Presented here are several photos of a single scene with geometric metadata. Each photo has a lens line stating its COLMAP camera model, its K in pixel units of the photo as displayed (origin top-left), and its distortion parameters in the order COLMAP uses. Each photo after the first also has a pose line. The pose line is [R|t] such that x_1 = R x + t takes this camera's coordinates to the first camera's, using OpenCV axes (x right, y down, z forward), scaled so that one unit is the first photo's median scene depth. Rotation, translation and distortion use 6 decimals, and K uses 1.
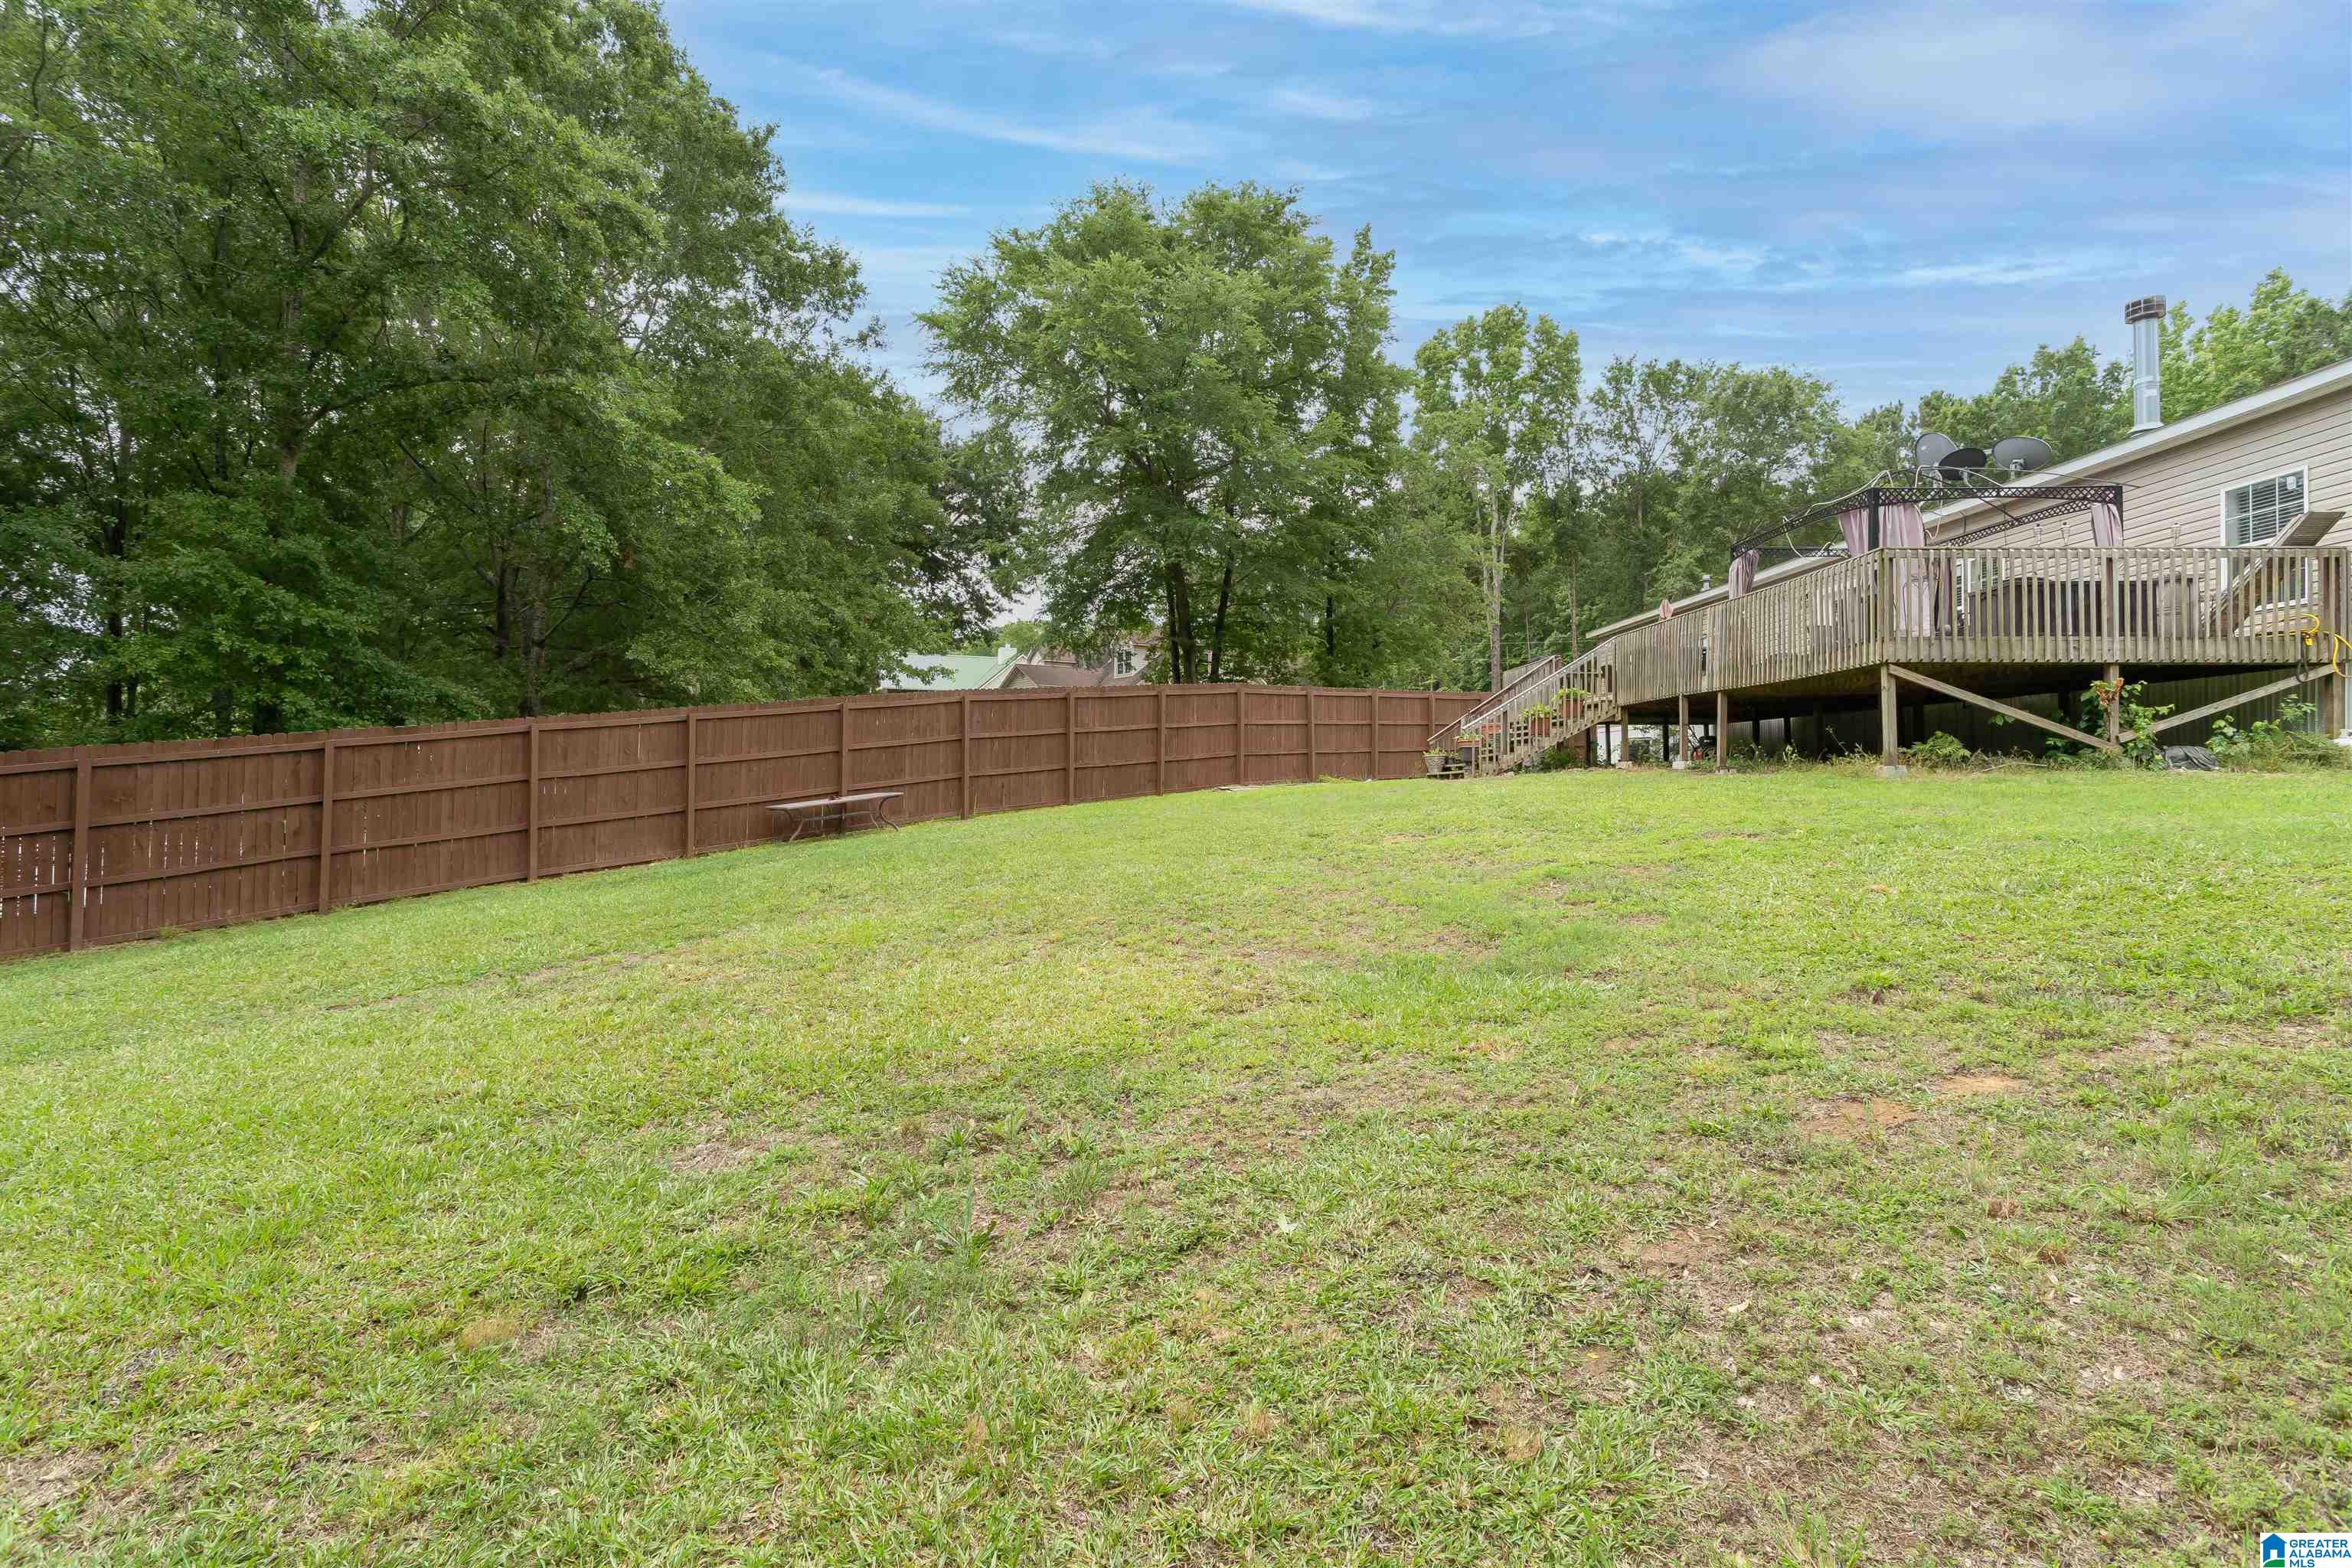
lens RADIAL K [[1111.1, 0, 1160.4], [0, 1111.1, 769.8], [0, 0, 1]] dist [-0.002993, -0.000459]
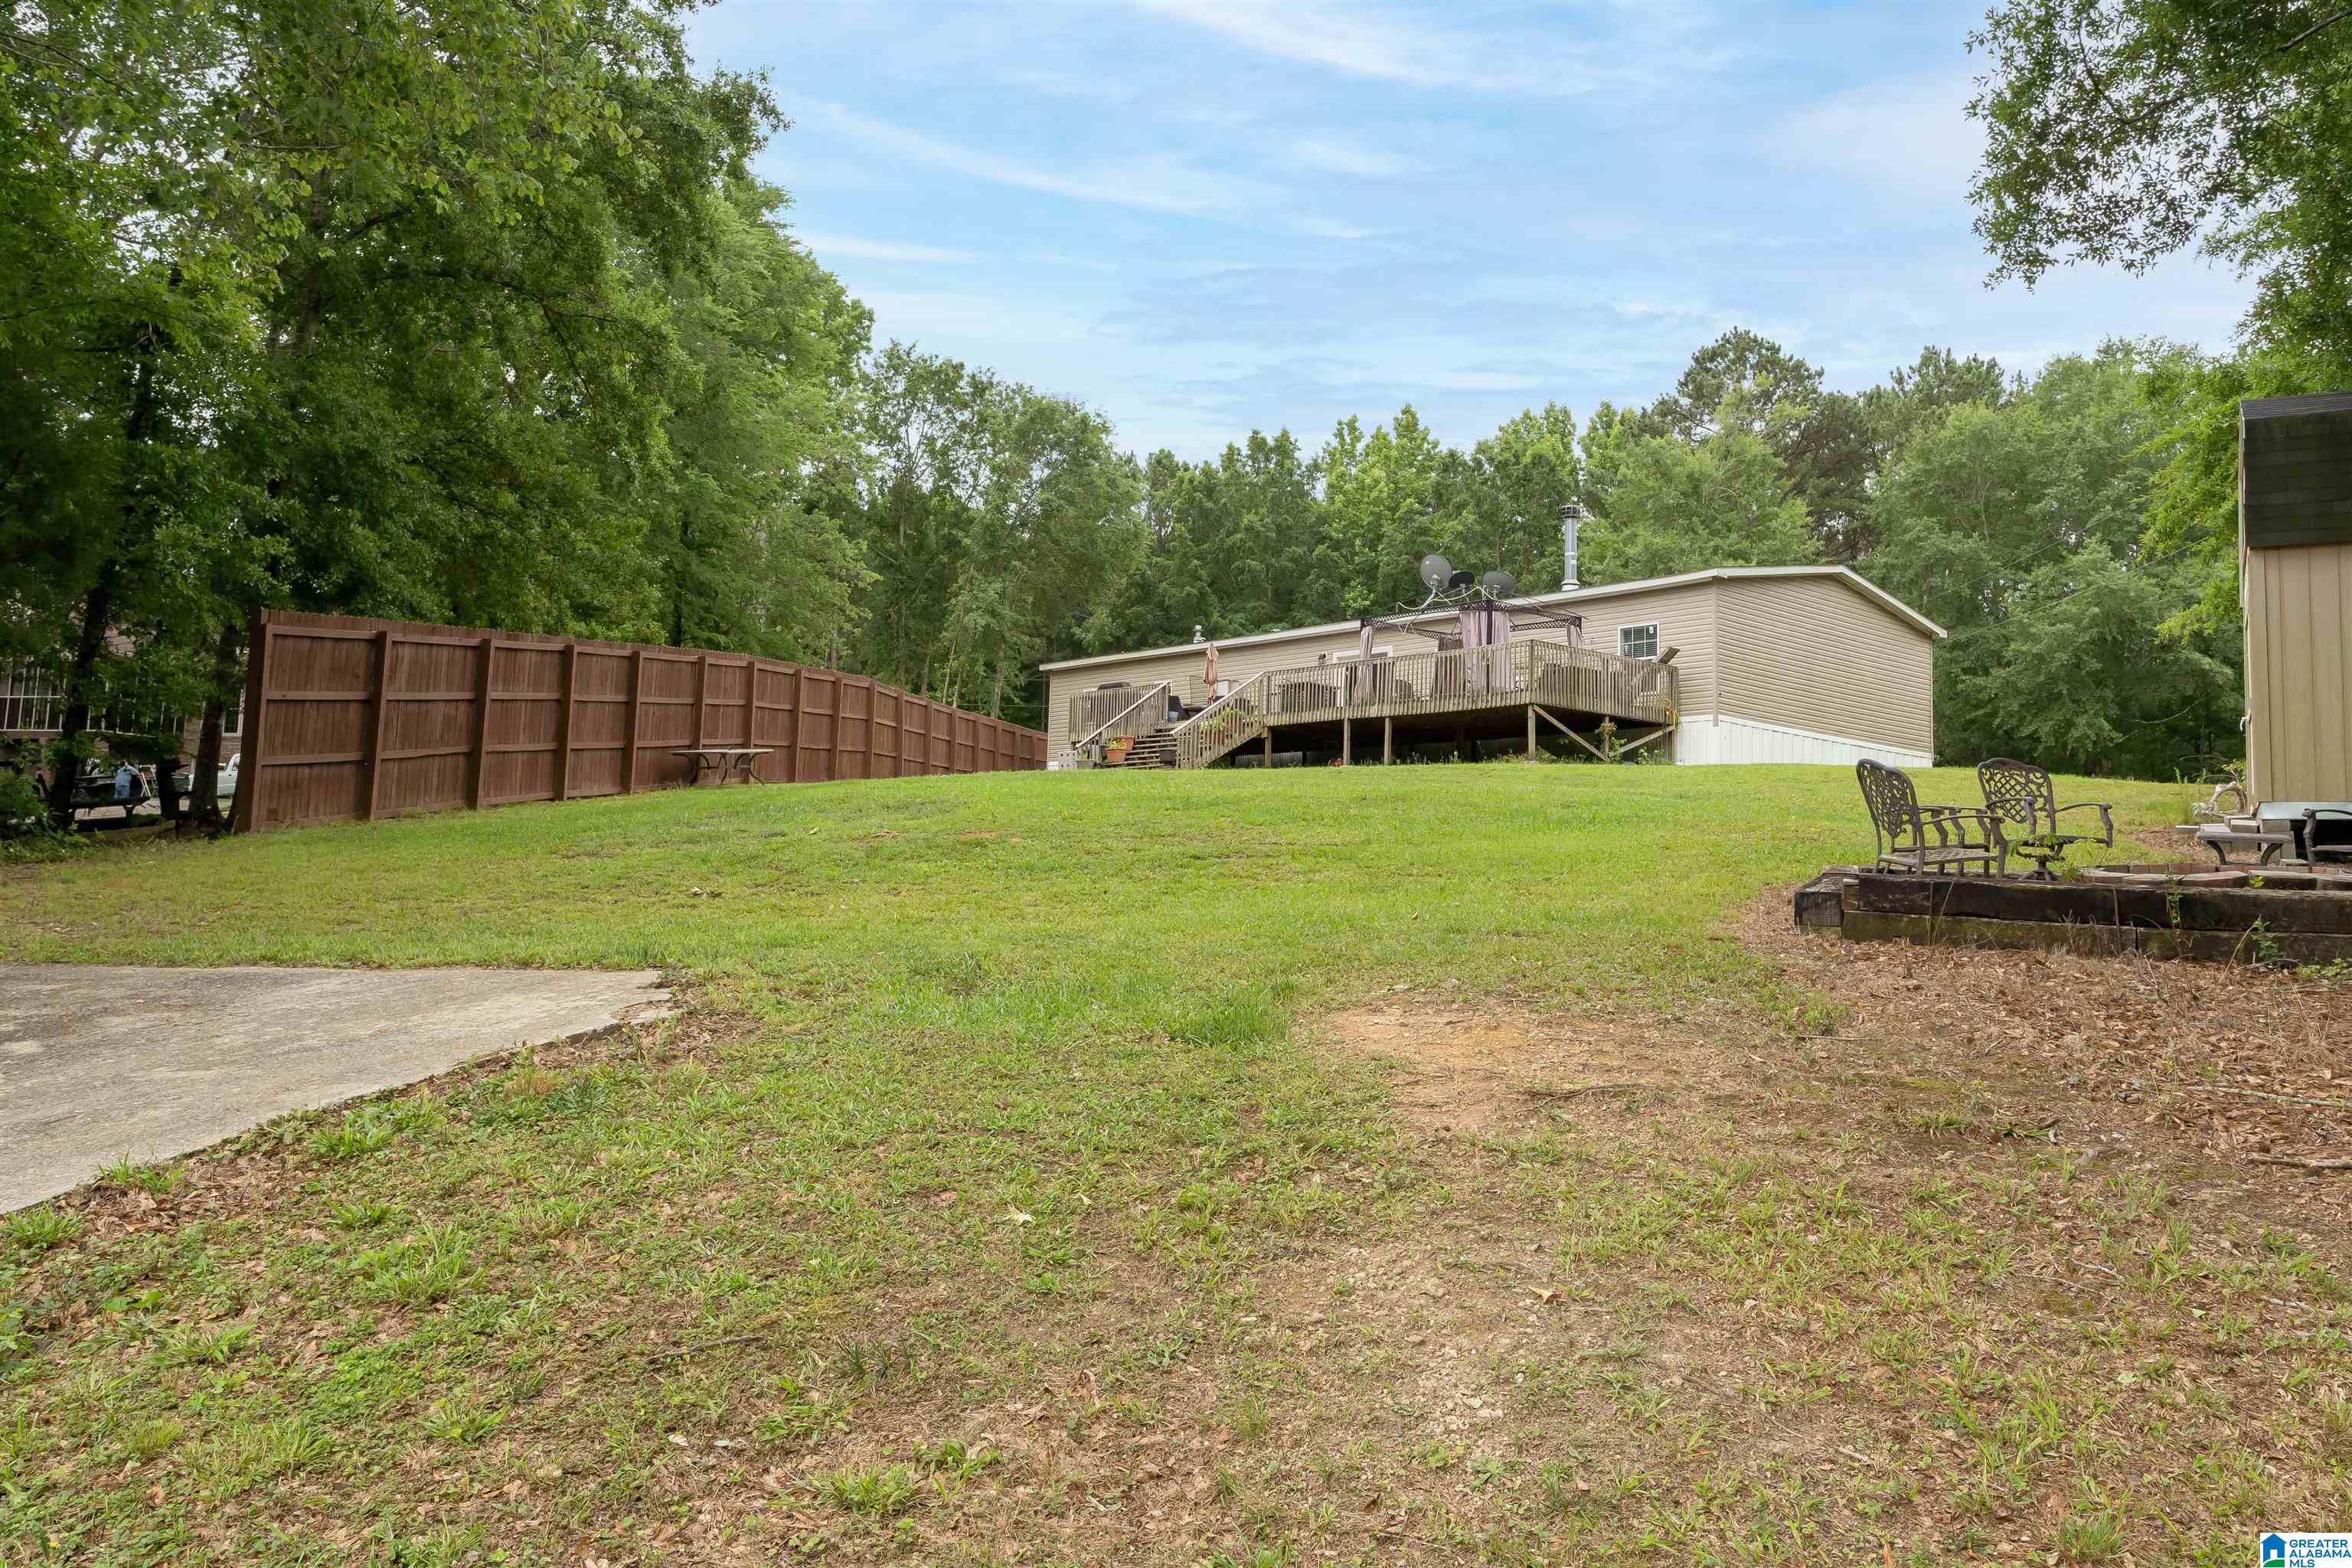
lens RADIAL K [[1788.7, 0, 1181.6], [0, 1788.7, 702.9], [0, 0, 1]] dist [0.052647, -0.000232]
pose [[0.741678, 0.096199, 0.663822, -1.167890], [-0.030687, 0.993492, -0.109687, 0.164913], [-0.670054, 0.060982, 0.739803, -0.526103]]
